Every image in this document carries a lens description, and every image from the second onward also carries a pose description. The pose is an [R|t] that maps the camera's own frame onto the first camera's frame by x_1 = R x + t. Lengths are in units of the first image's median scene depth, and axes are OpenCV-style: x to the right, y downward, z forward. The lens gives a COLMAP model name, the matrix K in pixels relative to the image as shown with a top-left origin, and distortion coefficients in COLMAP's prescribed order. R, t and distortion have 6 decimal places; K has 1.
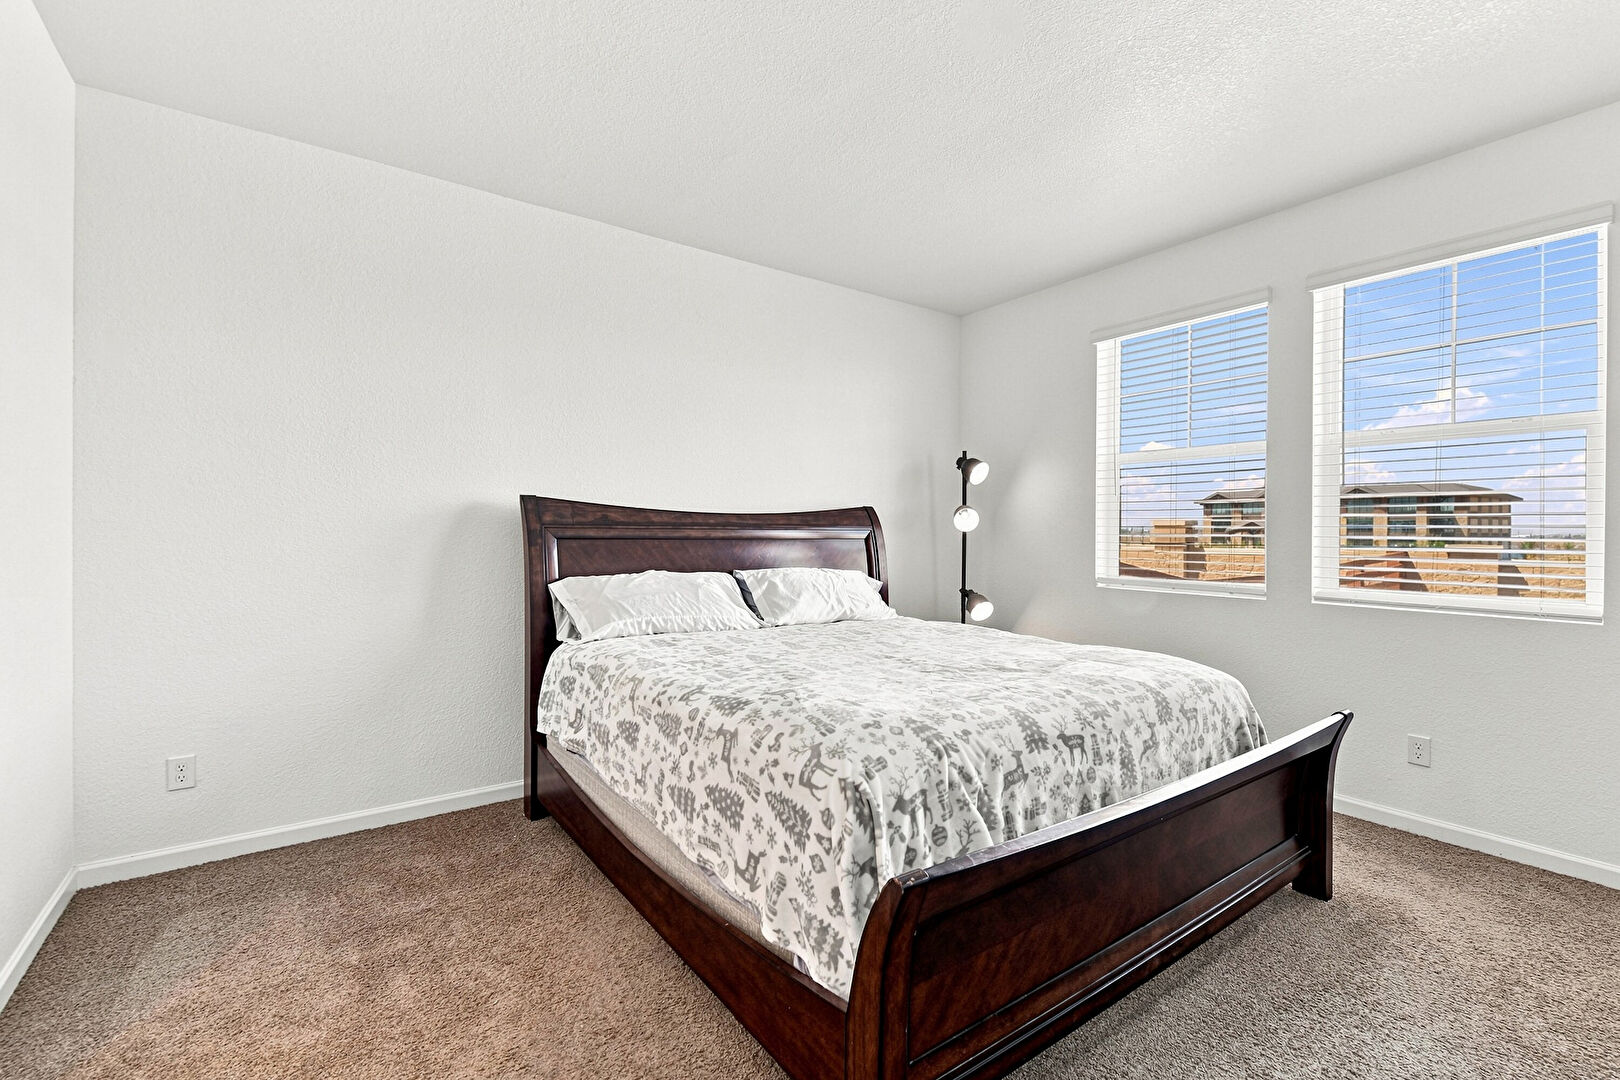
lens RADIAL K [[719.2, 0, 804.4], [0, 719.2, 521.6], [0, 0, 1]] dist [-0.001341, -0.000716]
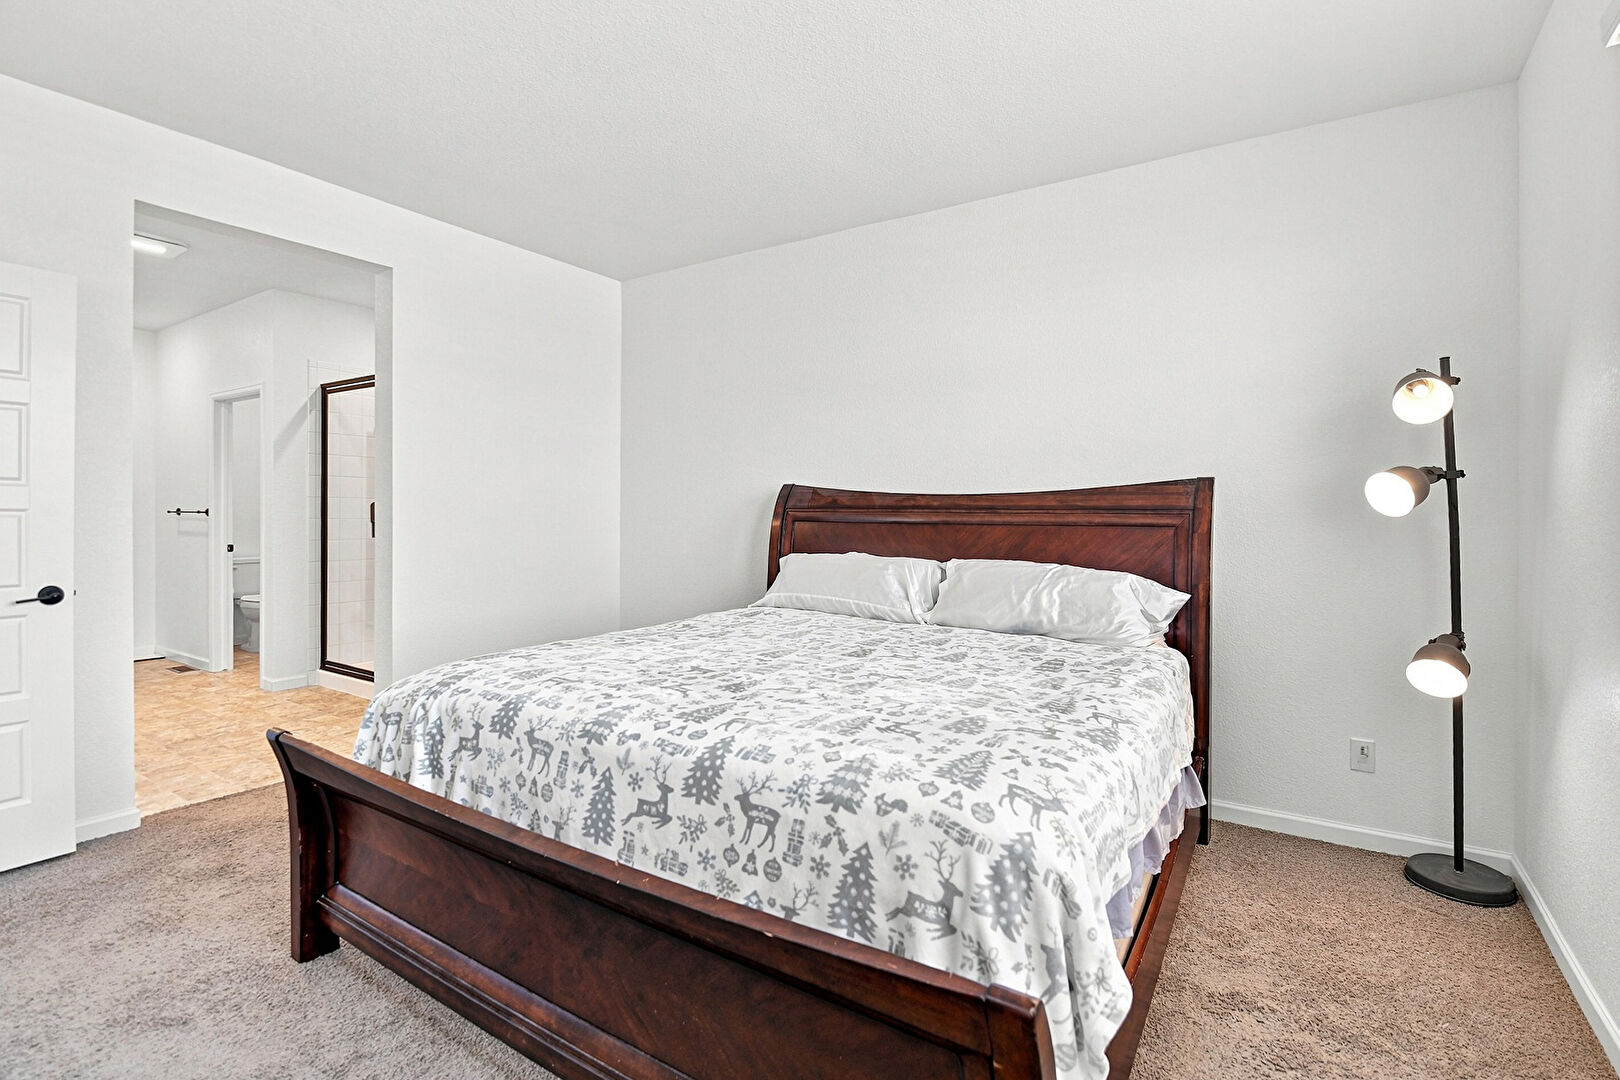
lens RADIAL K [[822.8, 0, 813.9], [0, 822.8, 527.0], [0, 0, 1]] dist [0.000953, -0.000245]
pose [[0.332675, 0.016170, -0.942903, 1.119601], [0.000252, 0.999851, 0.017235, 0.015683], [0.943042, -0.005972, 0.332621, 0.768361]]
